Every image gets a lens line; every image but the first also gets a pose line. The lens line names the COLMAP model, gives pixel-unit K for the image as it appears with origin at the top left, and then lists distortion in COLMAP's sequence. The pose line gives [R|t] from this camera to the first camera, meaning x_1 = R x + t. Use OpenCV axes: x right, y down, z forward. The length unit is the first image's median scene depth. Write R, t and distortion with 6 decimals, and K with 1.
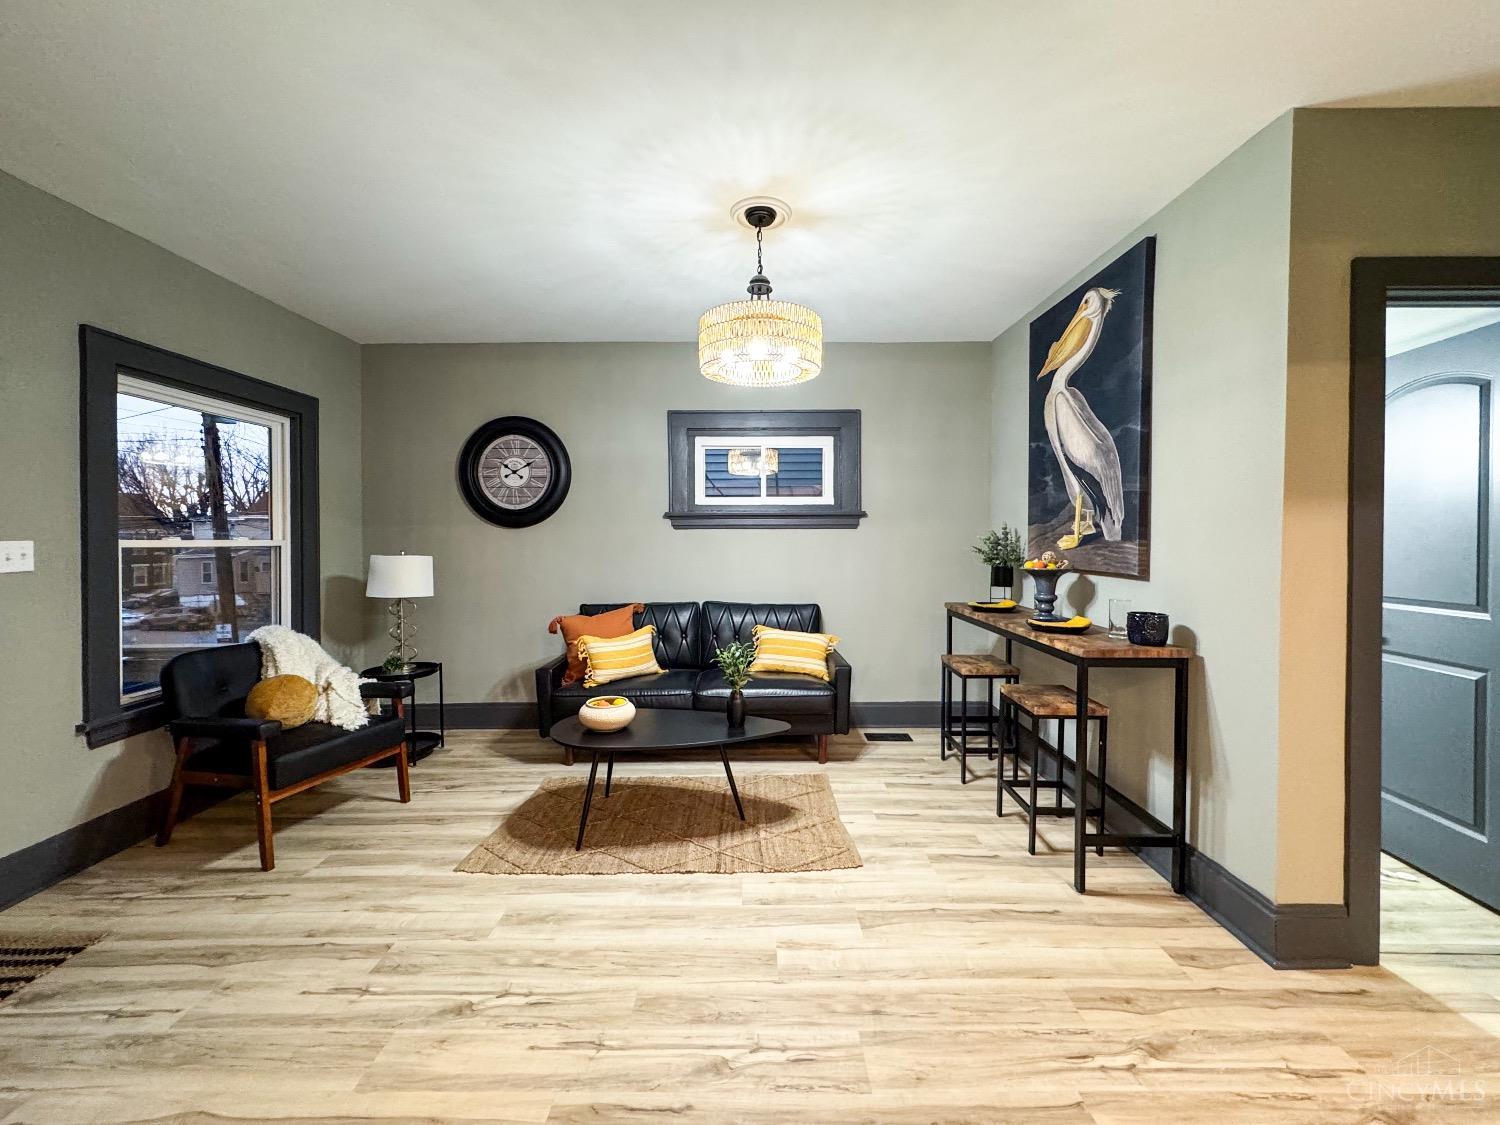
lens RADIAL K [[597.7, 0, 746.4], [0, 597.7, 565.0], [0, 0, 1]] dist [-0.000059, -0.000013]
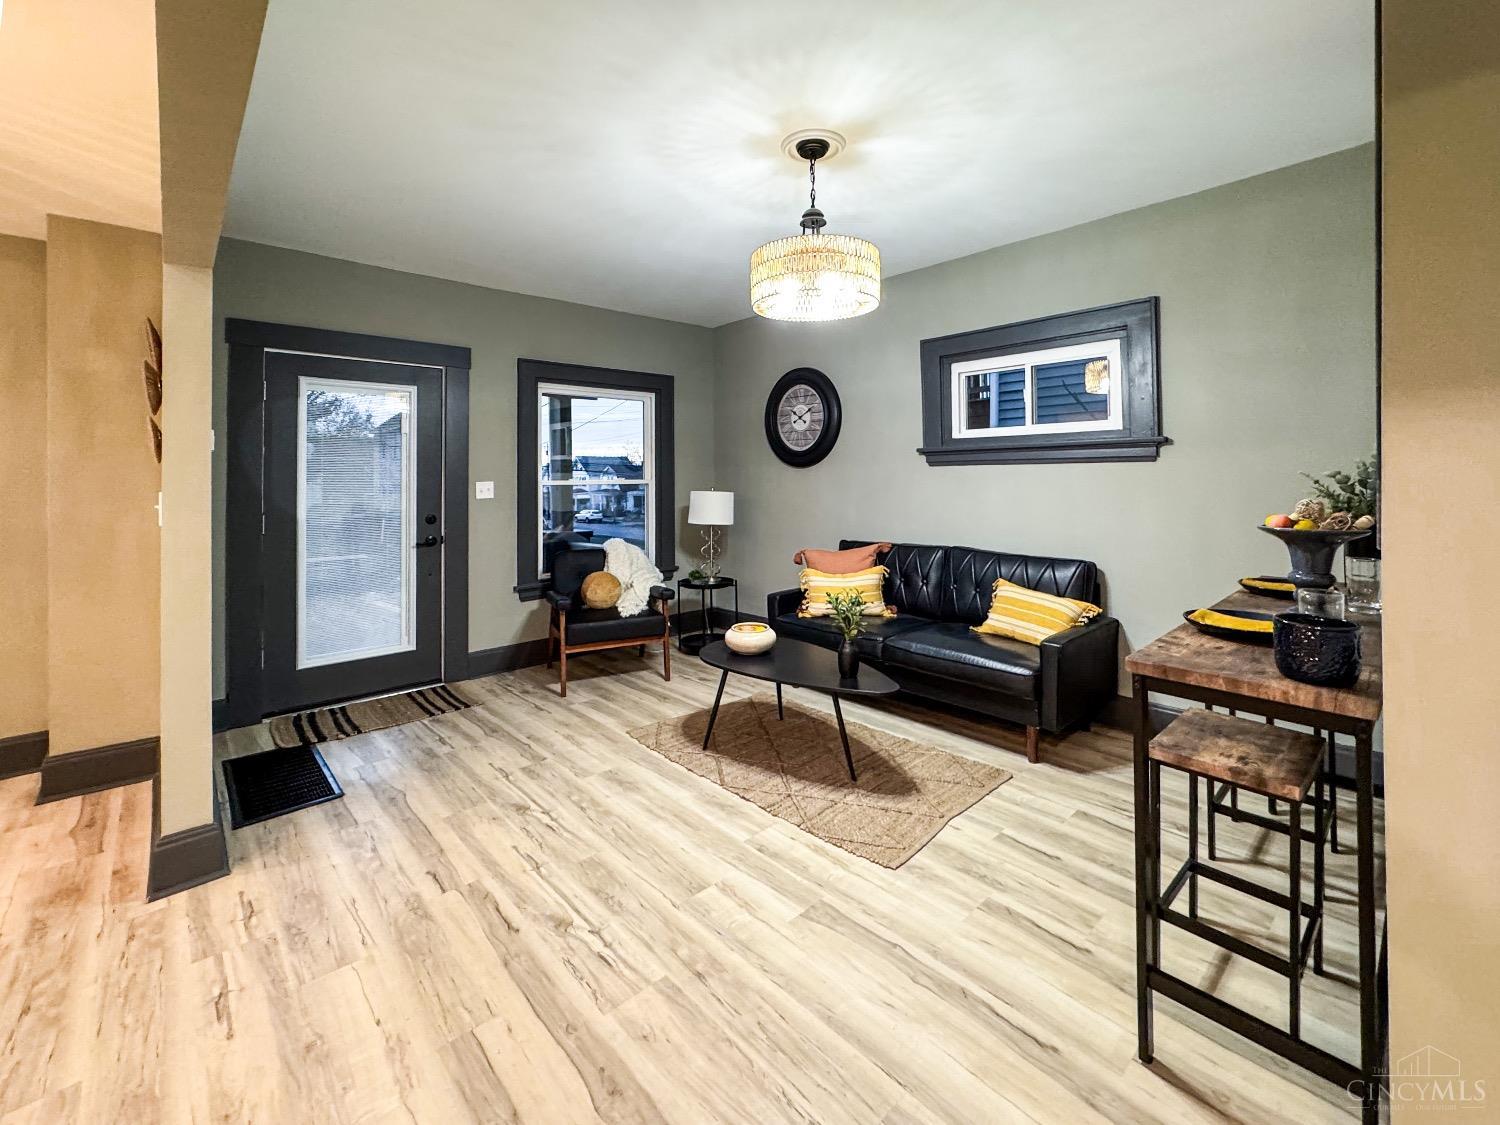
lens RADIAL K [[616.6, 0, 749.0], [0, 616.6, 486.7], [0, 0, 1]] dist [0.000266, -0.000888]
pose [[0.692070, 0.005964, -0.721805, 0.625202], [-0.022057, 0.999674, -0.012889, -0.015647], [0.721493, 0.024841, 0.691976, 0.224721]]
